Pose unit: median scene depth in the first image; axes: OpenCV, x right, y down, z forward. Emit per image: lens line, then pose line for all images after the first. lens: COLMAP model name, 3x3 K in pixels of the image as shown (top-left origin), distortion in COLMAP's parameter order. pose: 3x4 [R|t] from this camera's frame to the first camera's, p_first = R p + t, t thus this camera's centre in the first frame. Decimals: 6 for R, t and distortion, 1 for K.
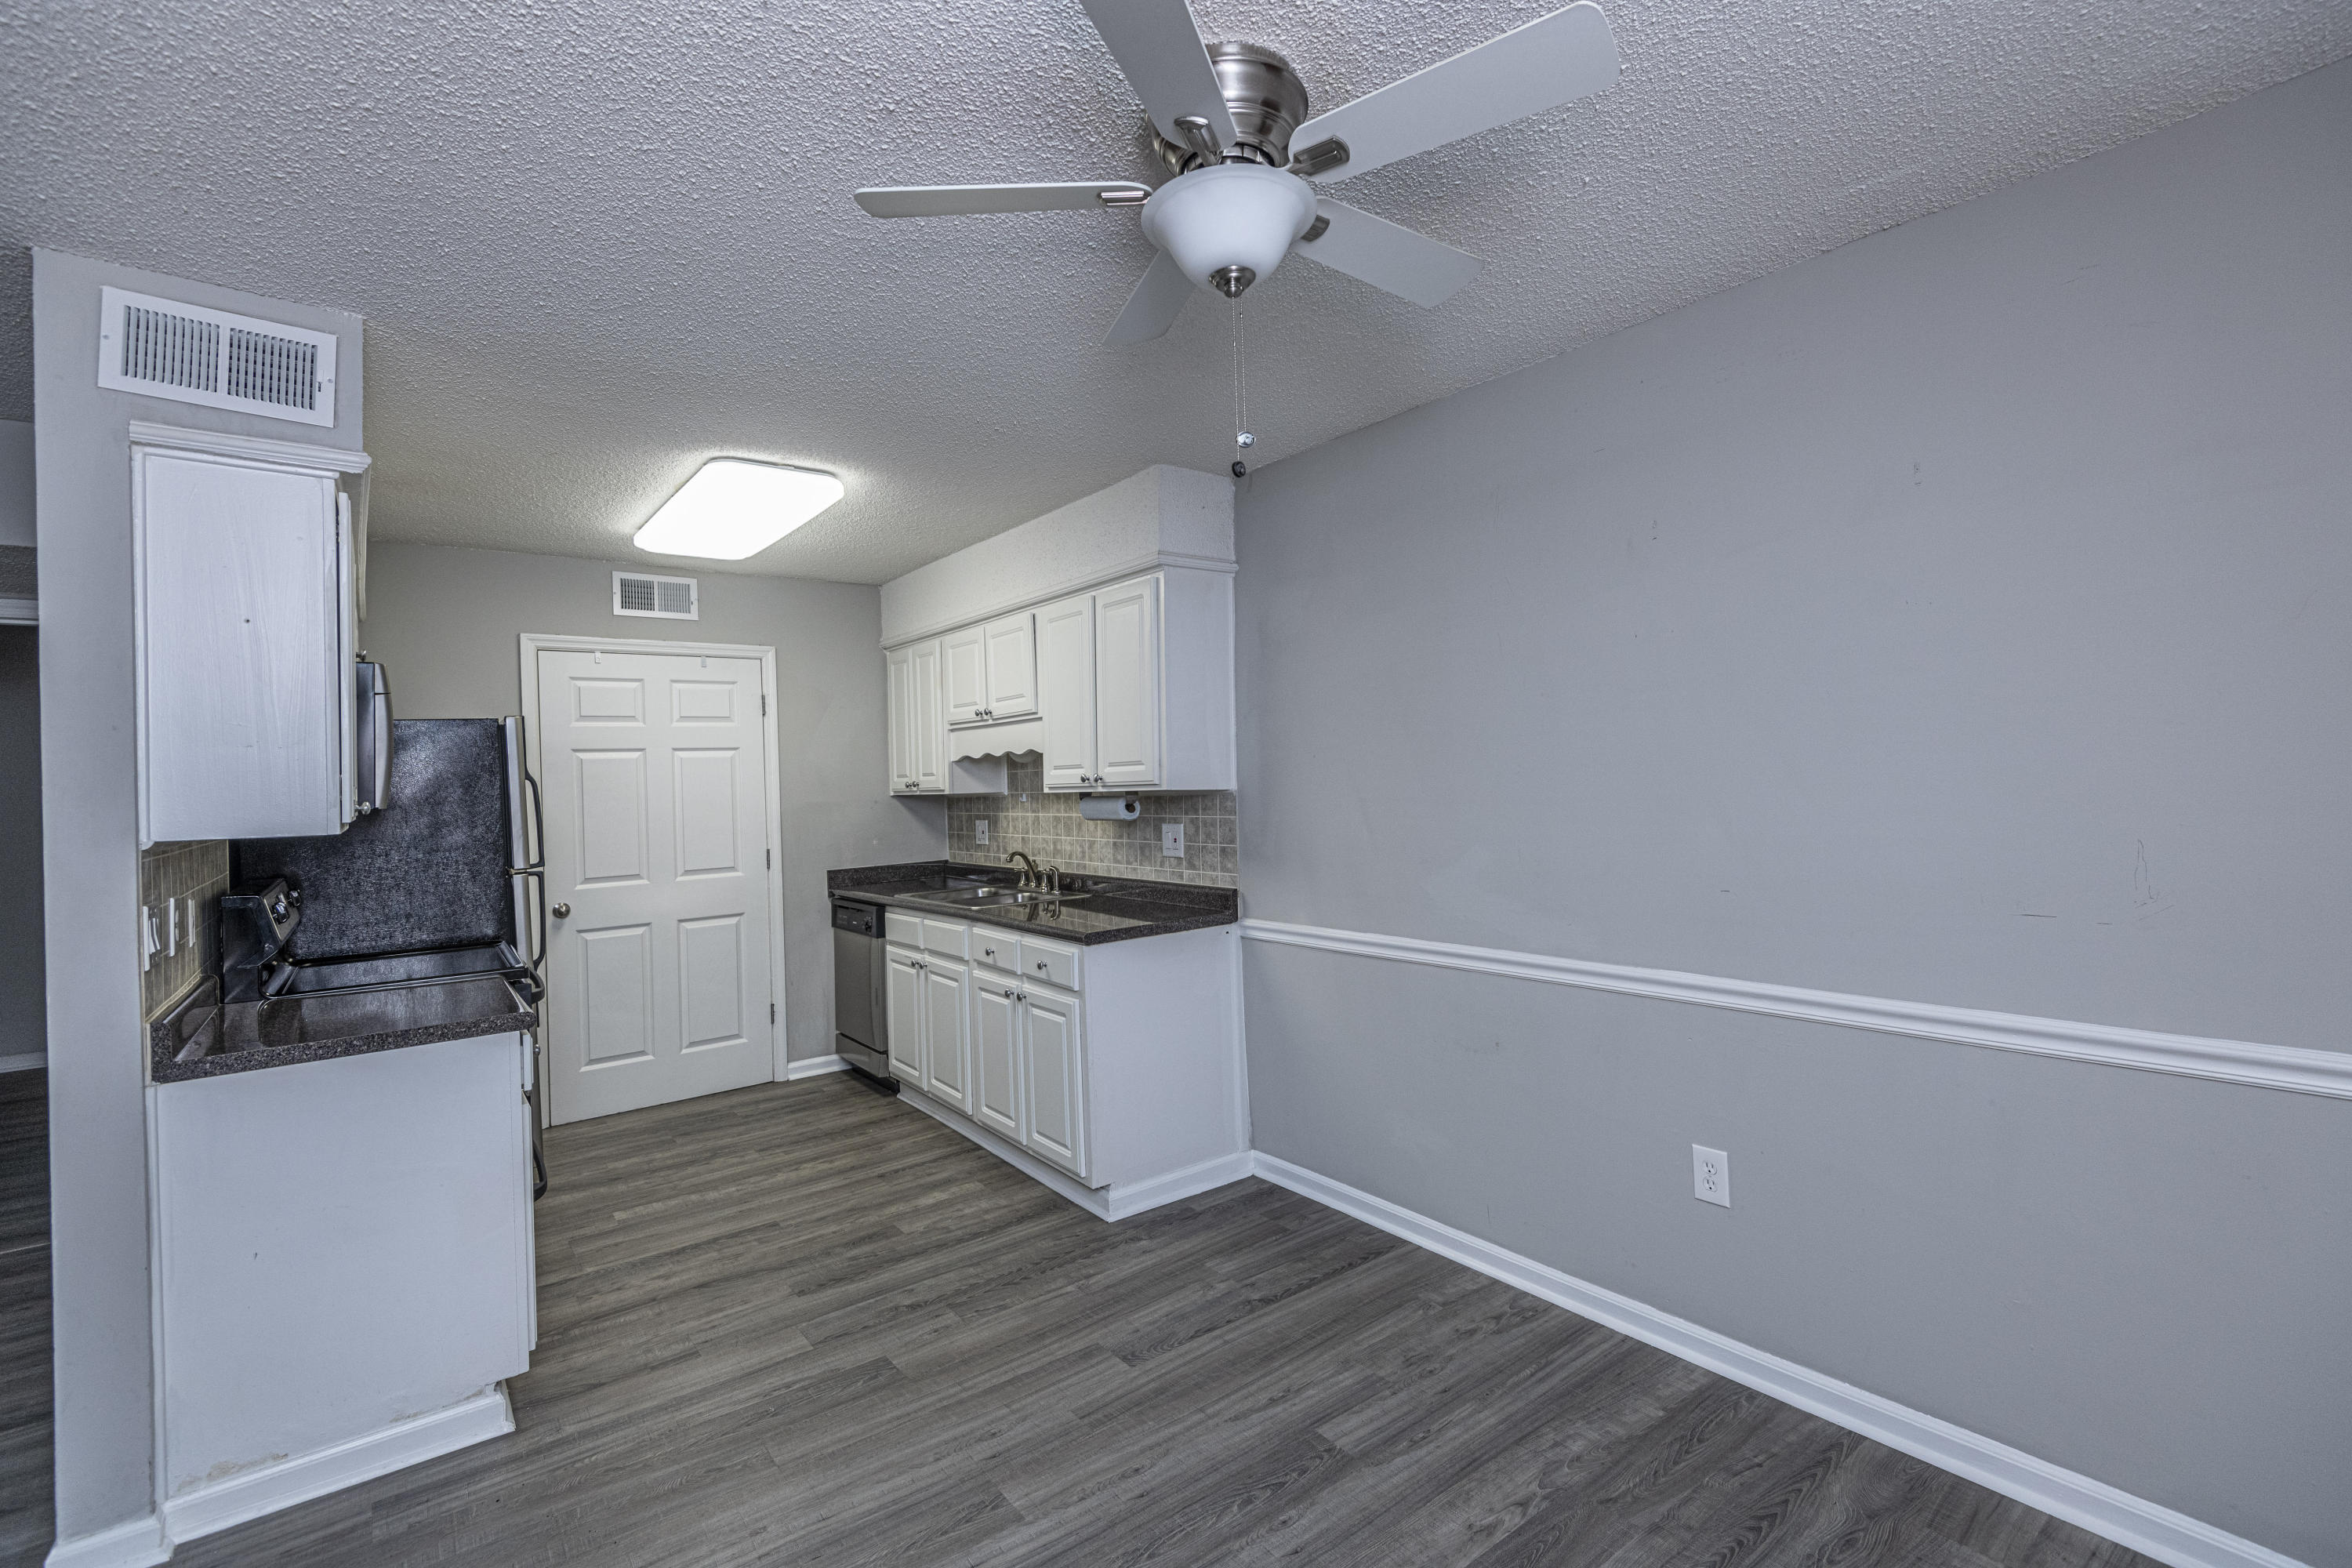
lens RADIAL K [[1059.1, 0, 1185.1], [0, 1059.1, 762.8], [0, 0, 1]] dist [0.033154, -0.020072]
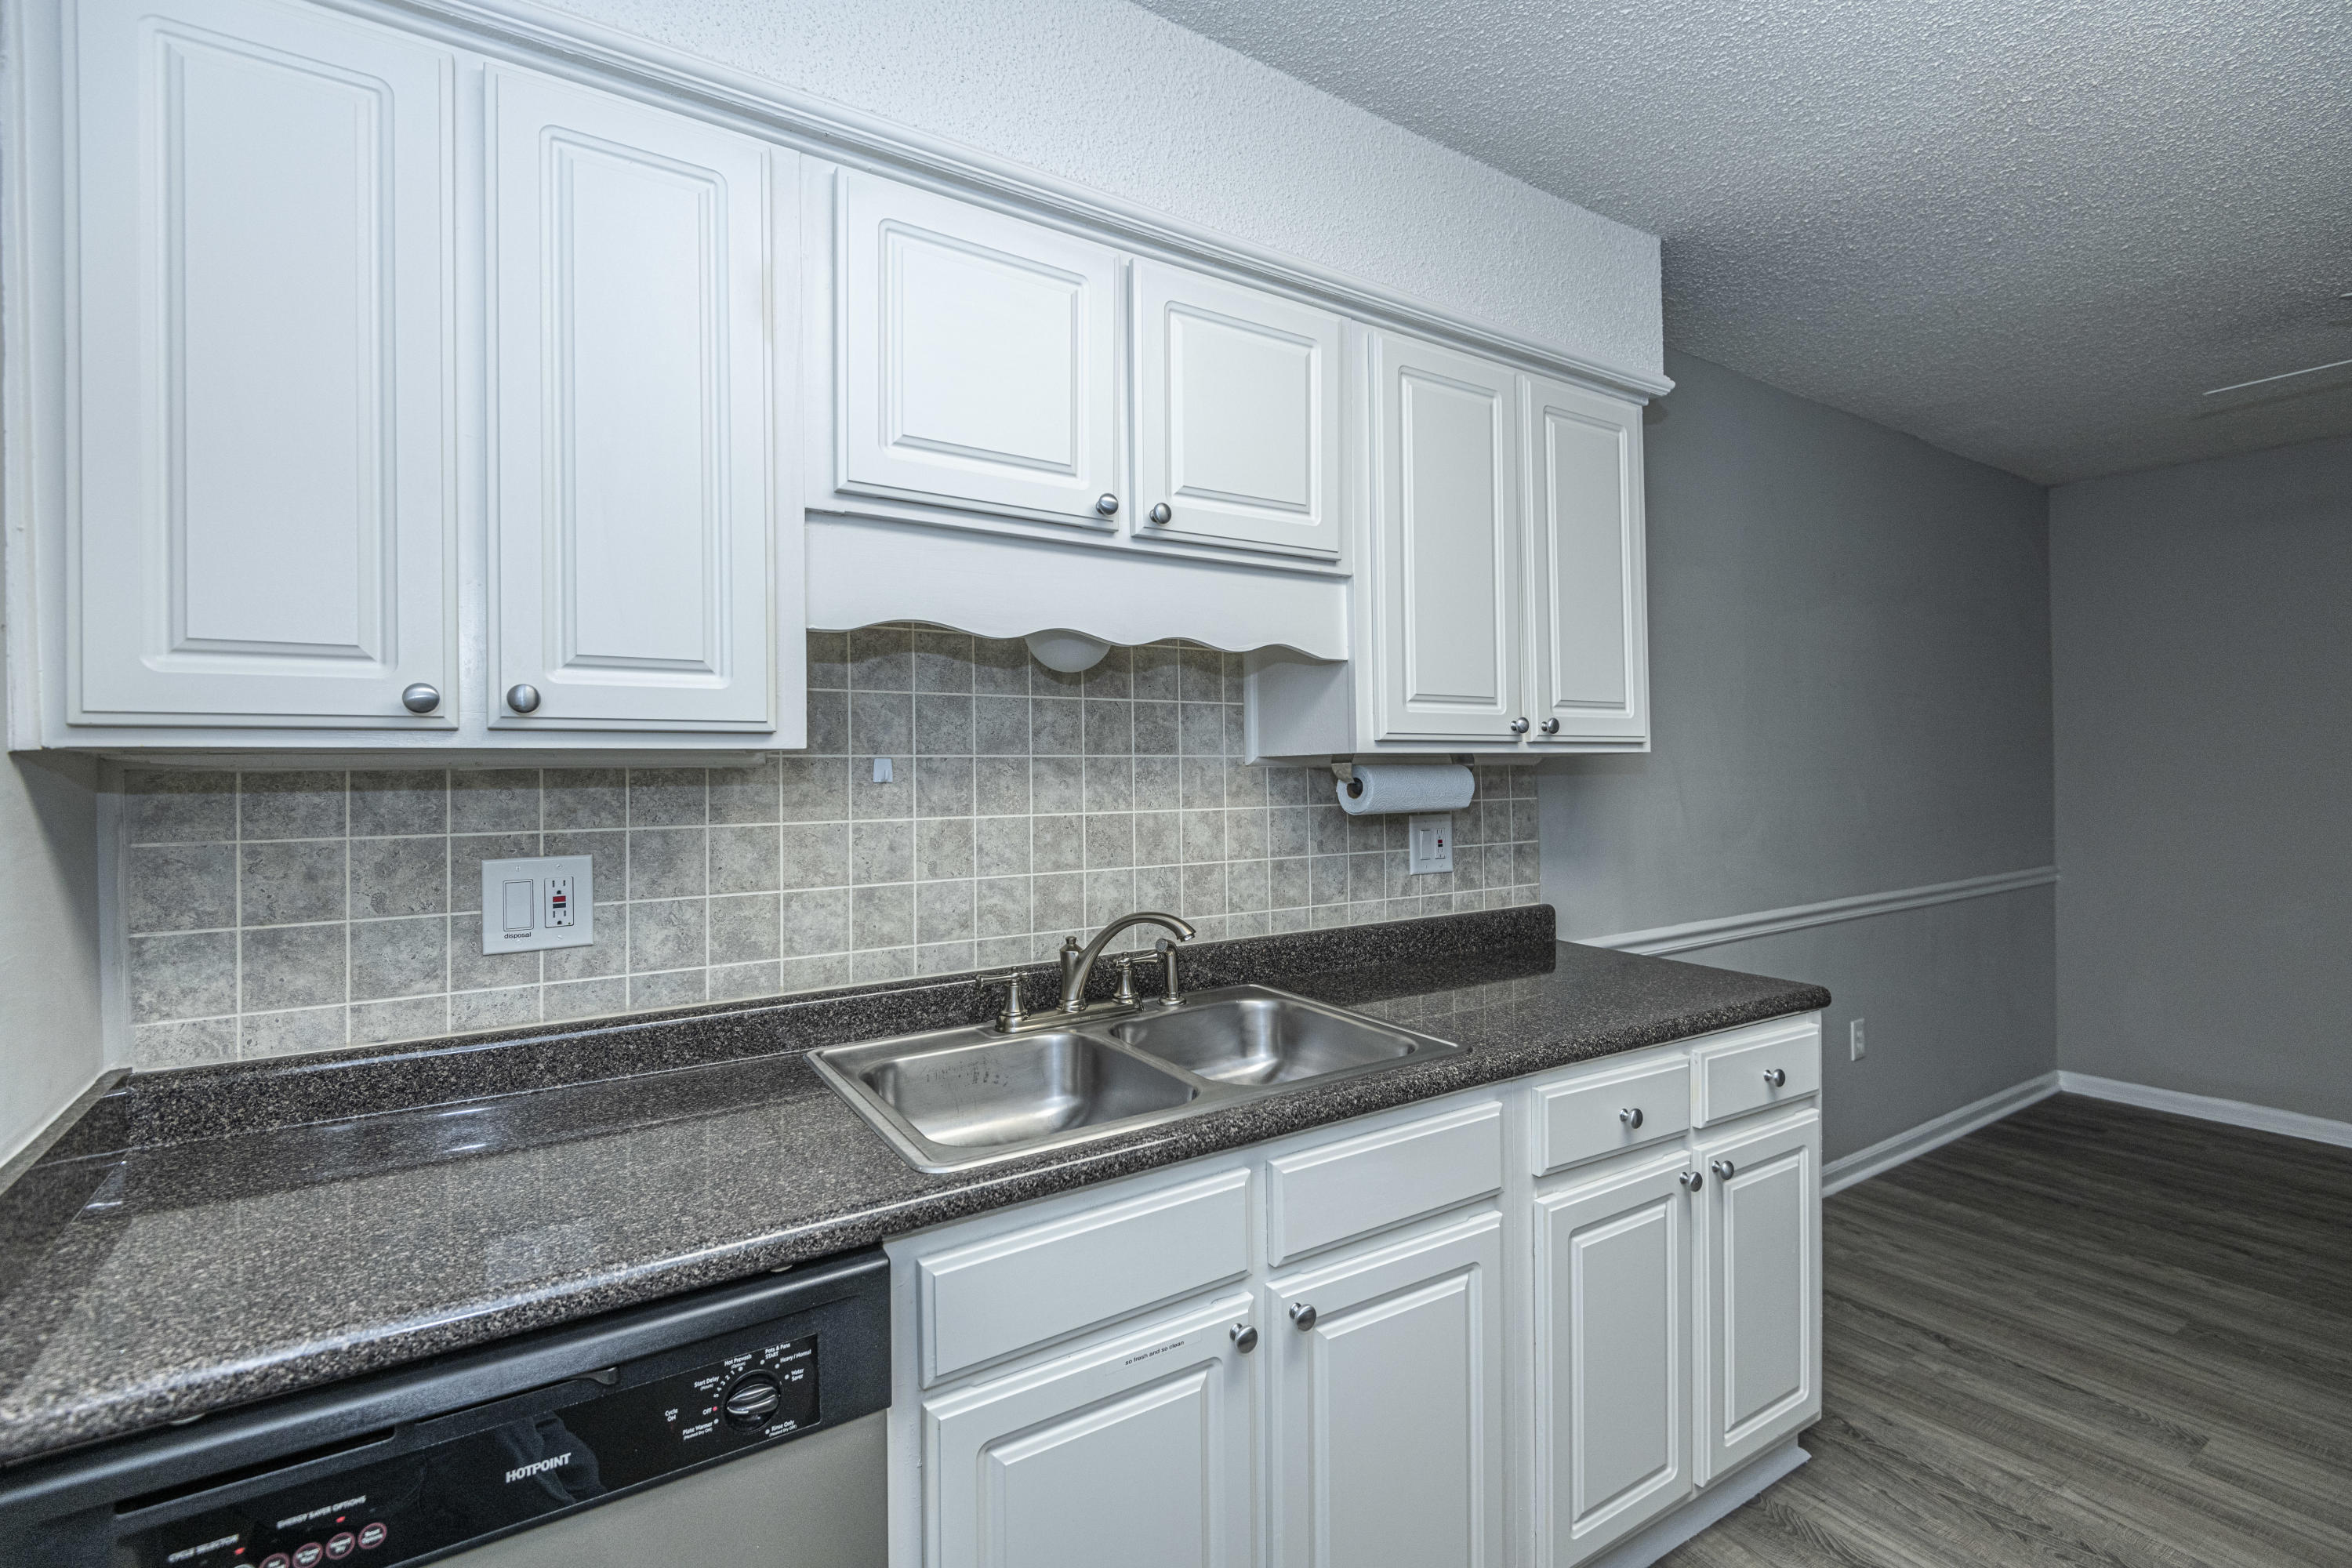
lens RADIAL K [[1059.1, 0, 1185.1], [0, 1059.1, 762.8], [0, 0, 1]] dist [0.033154, -0.020072]
pose [[0.064178, 0.036934, 0.997255, -0.567335], [-0.010150, 0.999287, -0.036356, 0.049011], [-0.997887, -0.007788, 0.064507, 1.041343]]
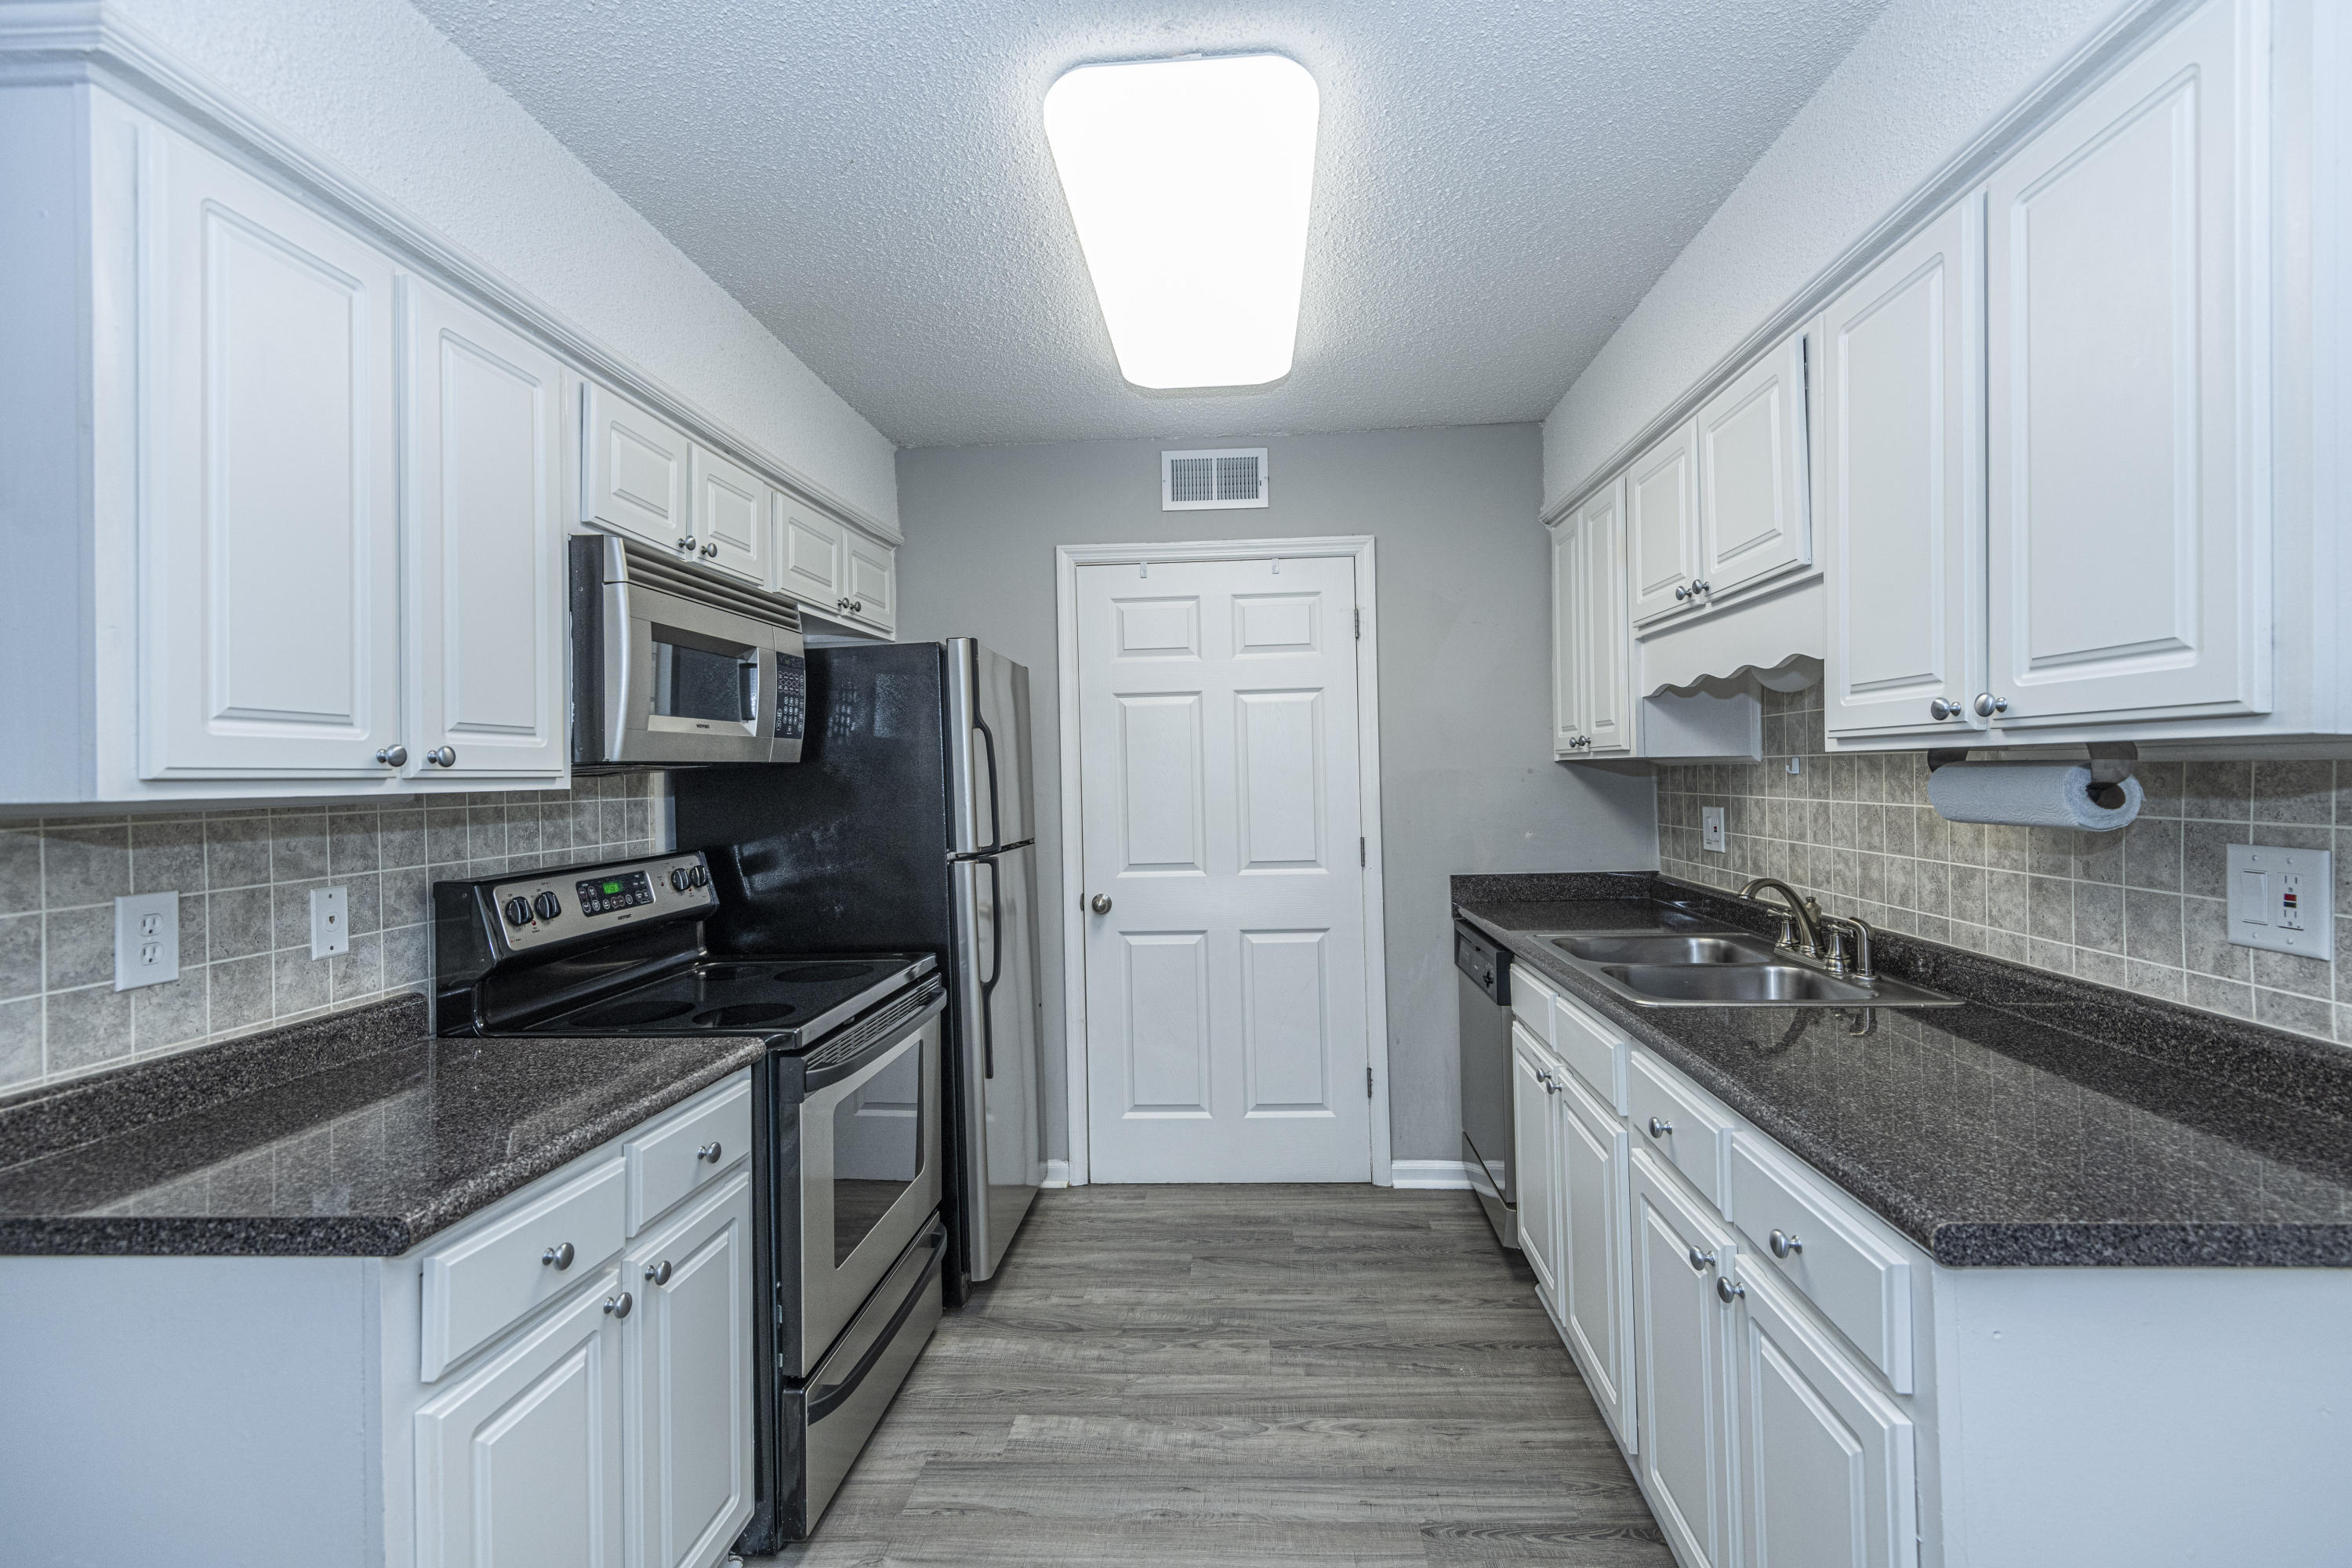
lens RADIAL K [[1057.5, 0, 1183.1], [0, 1057.5, 762.2], [0, 0, 1]] dist [0.044907, -0.030925]
pose [[0.755199, 0.010665, -0.655409, -0.046667], [0.005638, 0.999725, 0.022764, 0.021206], [0.655472, -0.020886, 0.754931, 0.508779]]
